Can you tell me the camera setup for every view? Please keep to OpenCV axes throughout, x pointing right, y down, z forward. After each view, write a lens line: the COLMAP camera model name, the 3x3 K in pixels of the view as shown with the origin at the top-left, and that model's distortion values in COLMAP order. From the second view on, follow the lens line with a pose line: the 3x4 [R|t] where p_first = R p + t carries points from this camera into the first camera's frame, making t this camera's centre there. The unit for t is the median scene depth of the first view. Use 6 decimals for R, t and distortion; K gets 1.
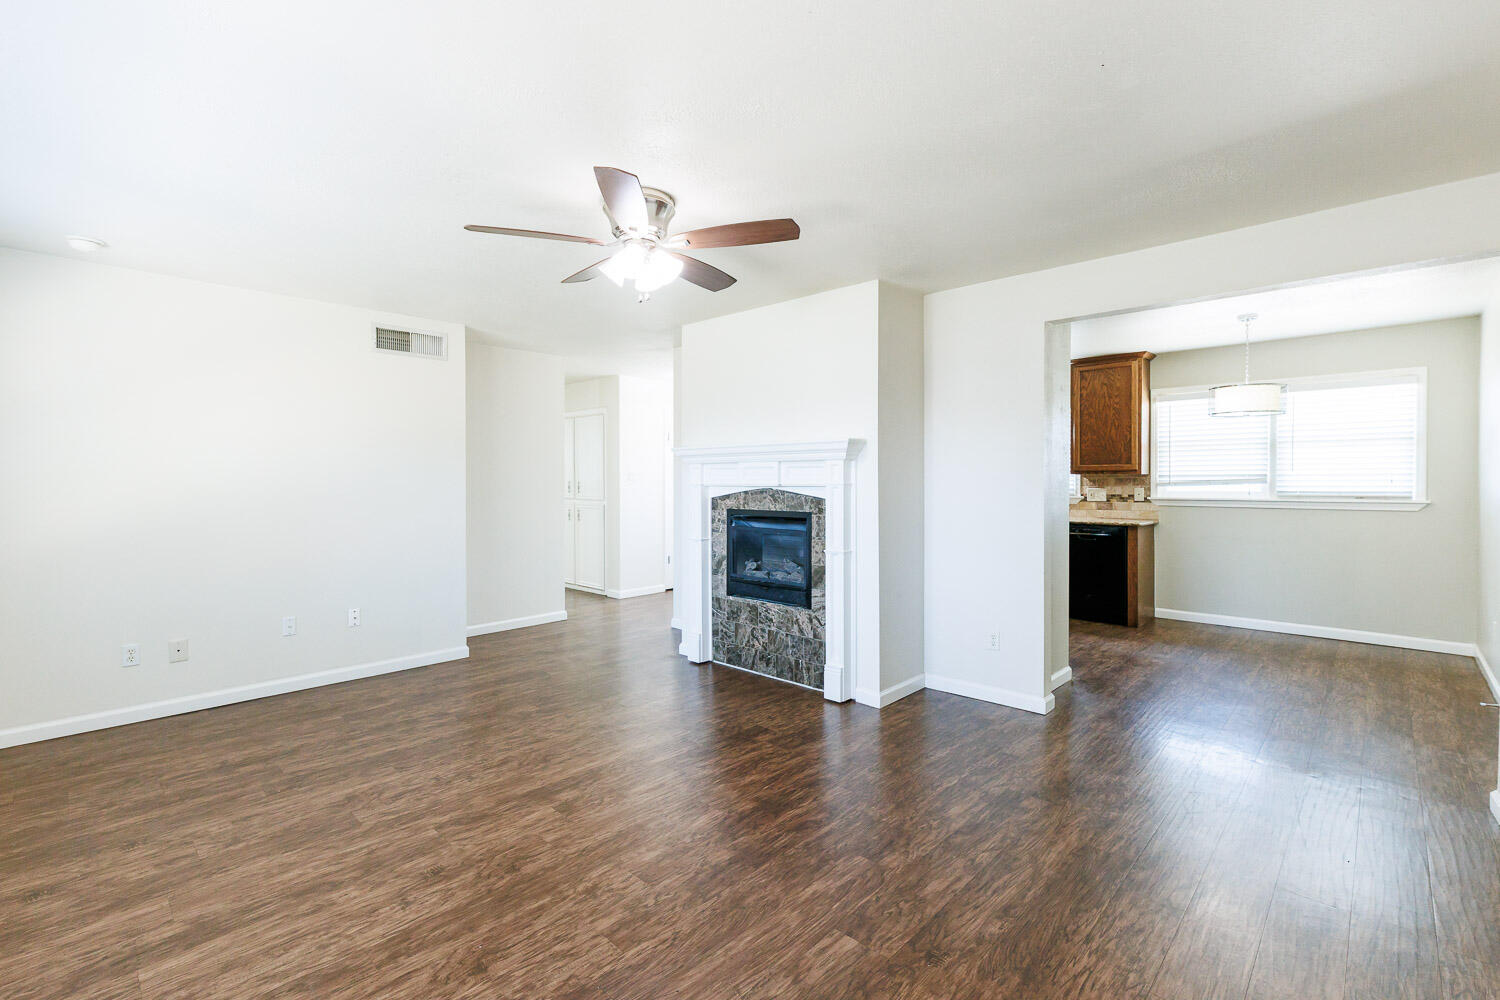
lens RADIAL K [[677.7, 0, 745.8], [0, 677.7, 490.3], [0, 0, 1]] dist [0.013854, -0.000353]
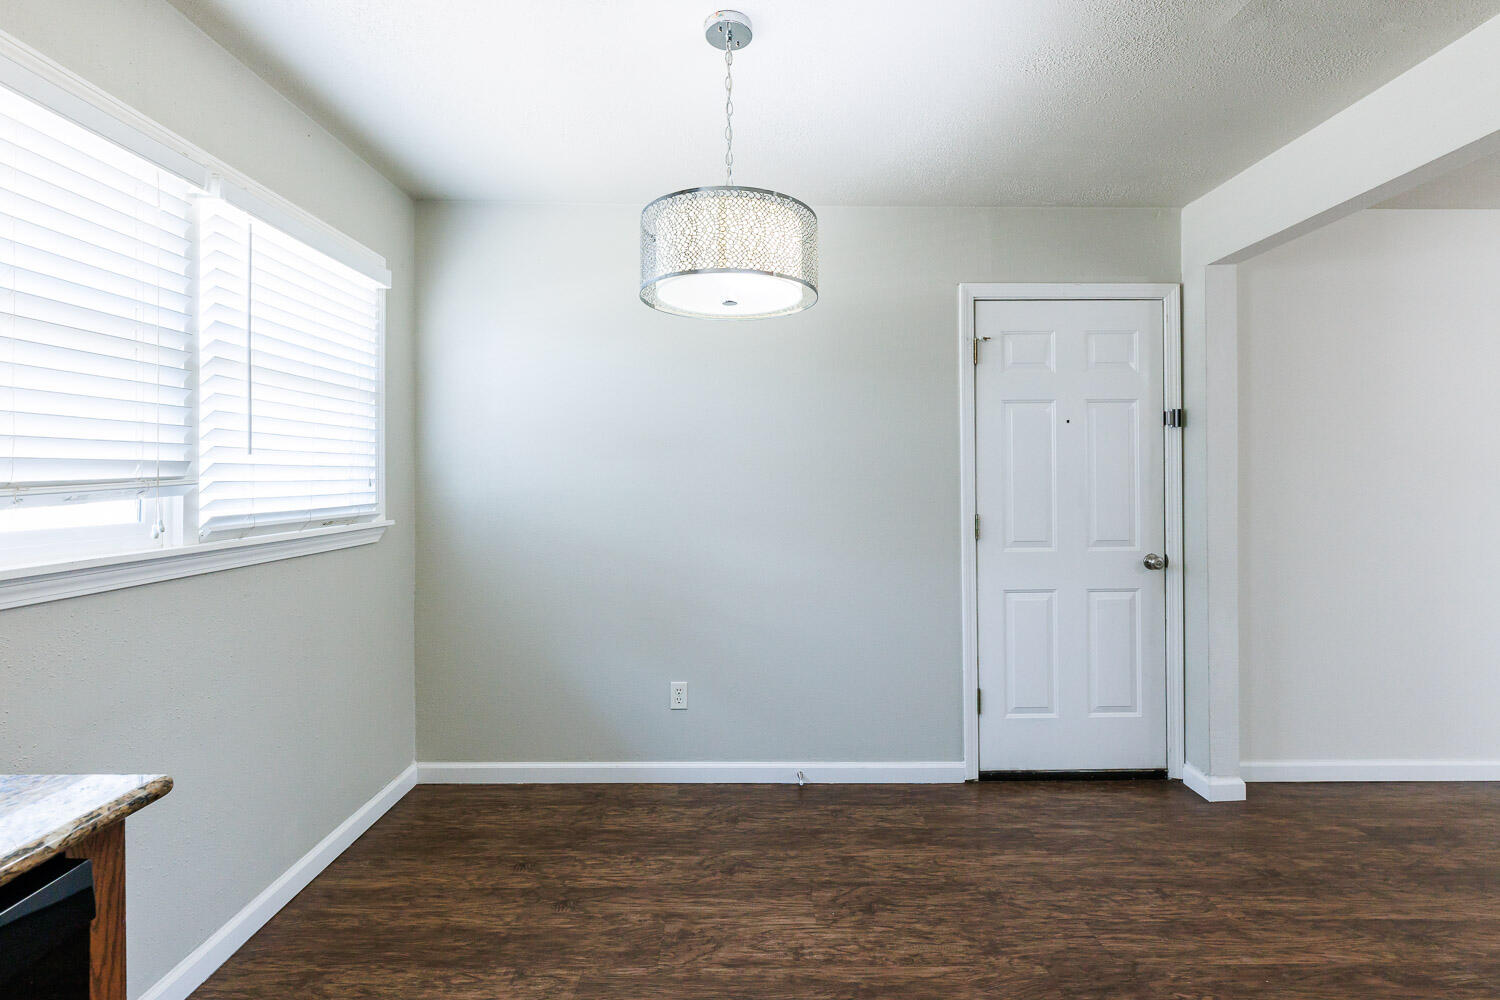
lens RADIAL K [[680.1, 0, 751.1], [0, 680.1, 473.1], [0, 0, 1]] dist [-0.001578, -0.000036]
pose [[-0.695530, 0.005146, 0.718478, 0.470604], [0.010436, 0.999941, 0.002941, -0.021044], [-0.718421, 0.009543, -0.695543, 1.251072]]
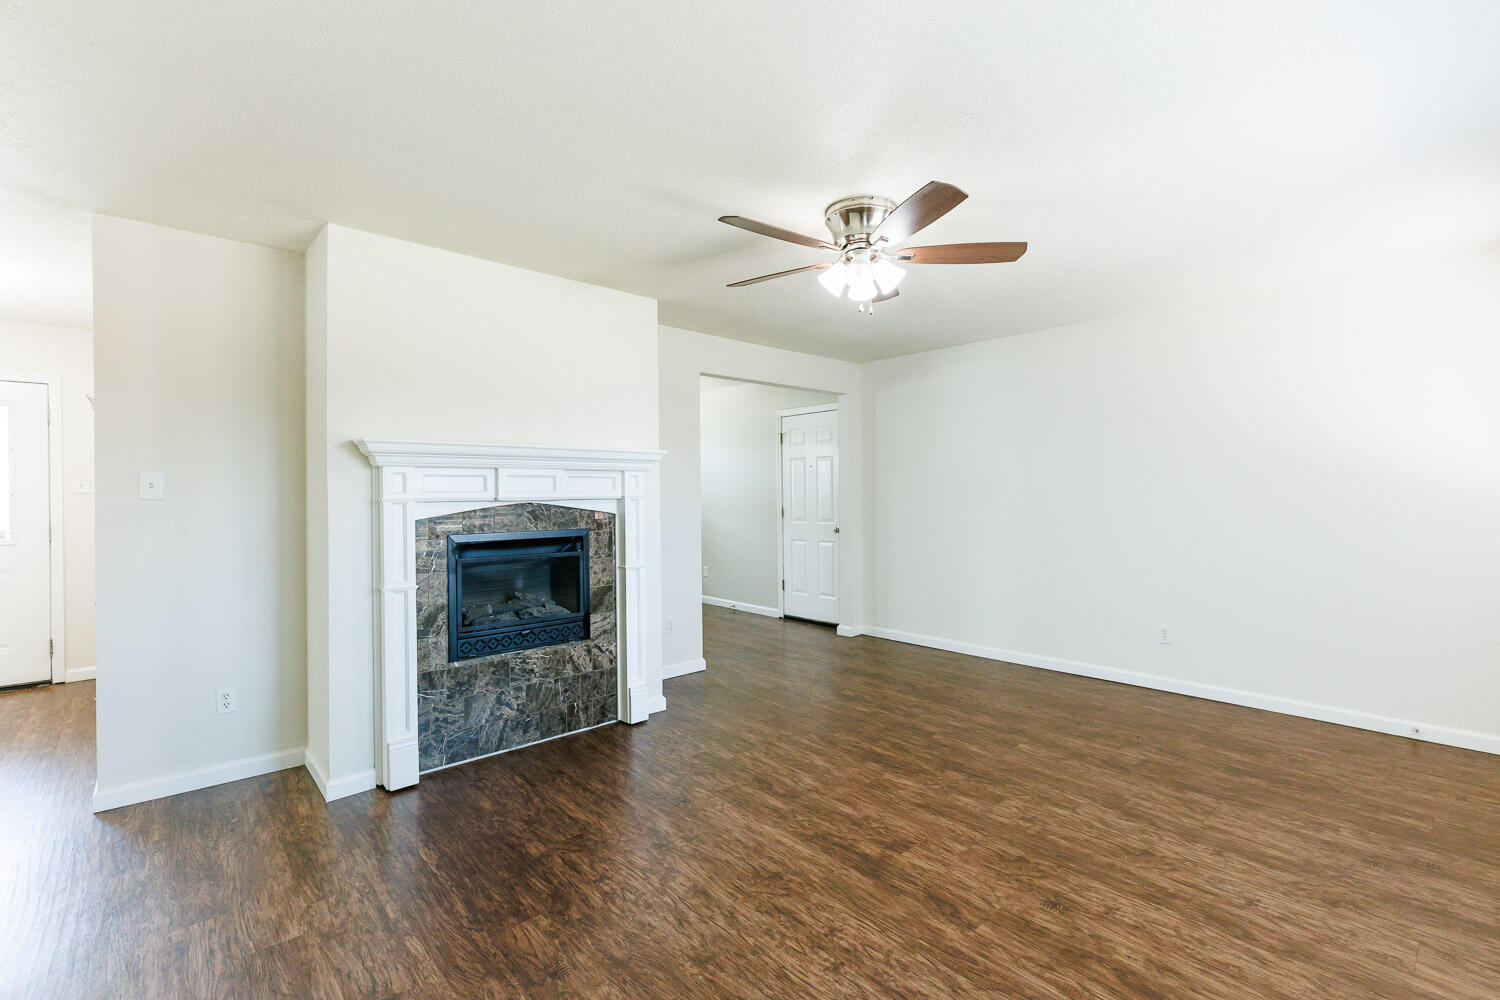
lens RADIAL K [[666.2, 0, 753.9], [0, 666.2, 494.1], [0, 0, 1]] dist [0.000873, 0.000261]
pose [[0.055375, 0.000808, 0.998465, -0.675009], [0.022174, 0.999752, -0.002038, -0.005453], [-0.998219, 0.022253, 0.055344, 0.654059]]
